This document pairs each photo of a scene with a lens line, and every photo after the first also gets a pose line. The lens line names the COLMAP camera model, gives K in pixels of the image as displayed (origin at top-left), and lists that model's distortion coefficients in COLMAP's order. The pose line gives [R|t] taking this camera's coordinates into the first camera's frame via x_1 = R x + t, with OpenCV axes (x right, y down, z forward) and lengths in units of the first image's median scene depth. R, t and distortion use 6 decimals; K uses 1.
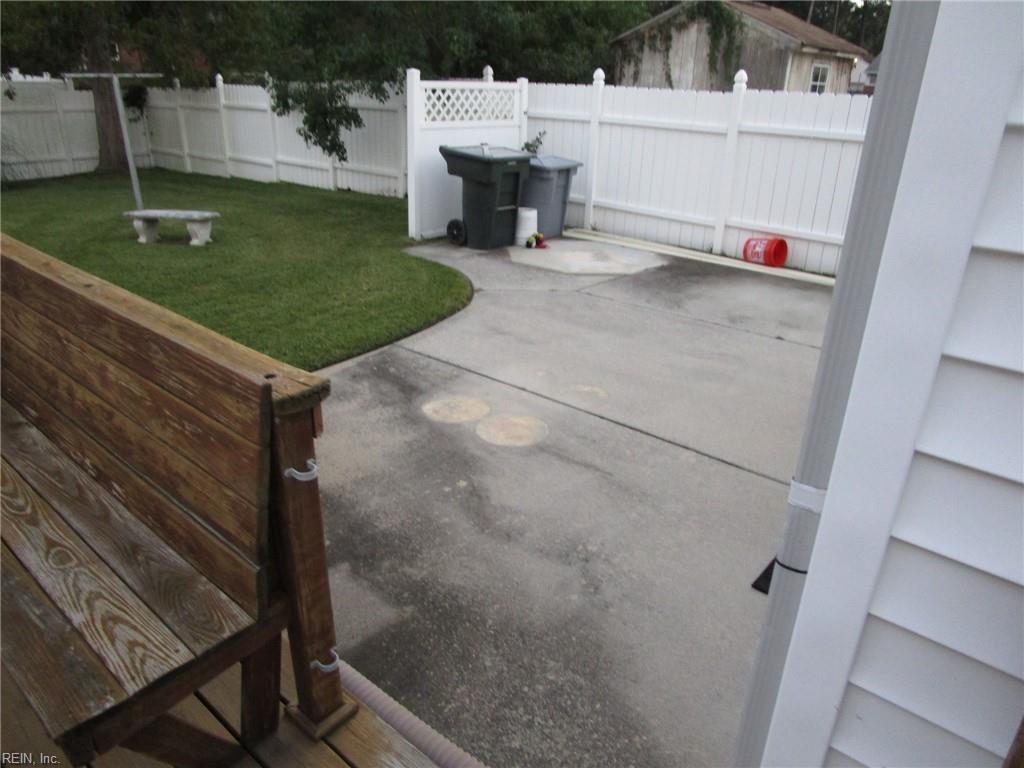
lens RADIAL K [[710.9, 0, 514.2], [0, 710.9, 385.9], [0, 0, 1]] dist [-0.049962, 0.016419]
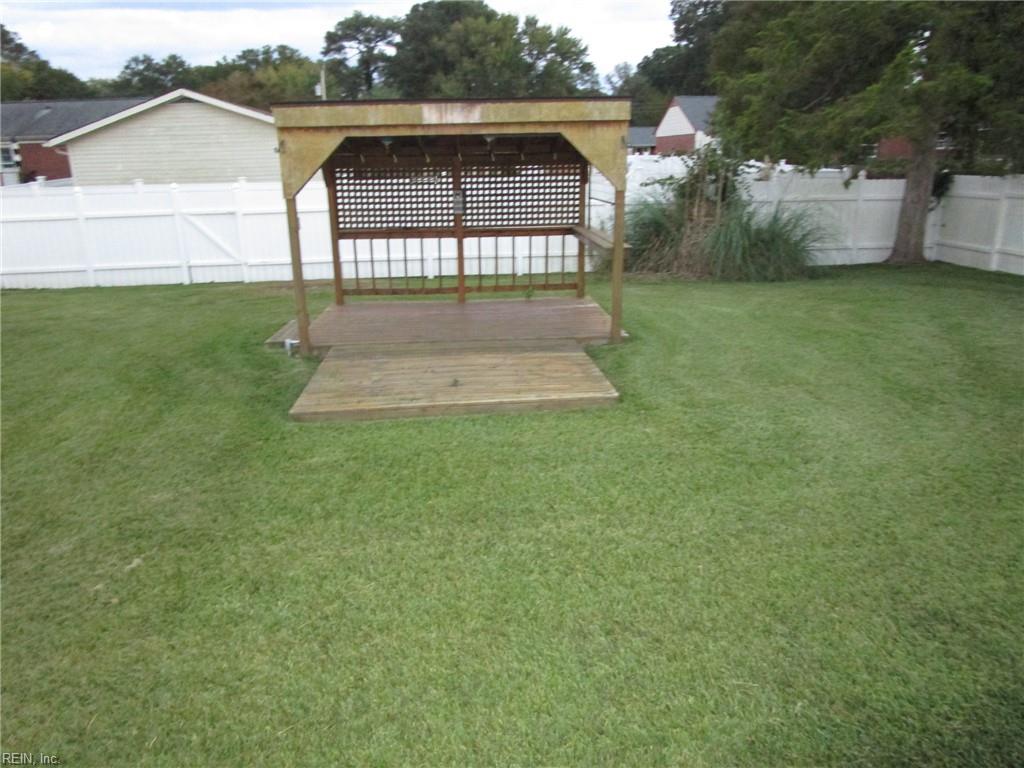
lens RADIAL K [[710.9, 0, 507.9], [0, 710.9, 393.8], [0, 0, 1]] dist [-0.049962, 0.016419]
pose [[0.685628, 0.181918, -0.704855, -0.397774], [-0.253648, 0.967292, 0.002923, -0.016649], [0.682332, 0.176781, 0.709346, 0.024733]]
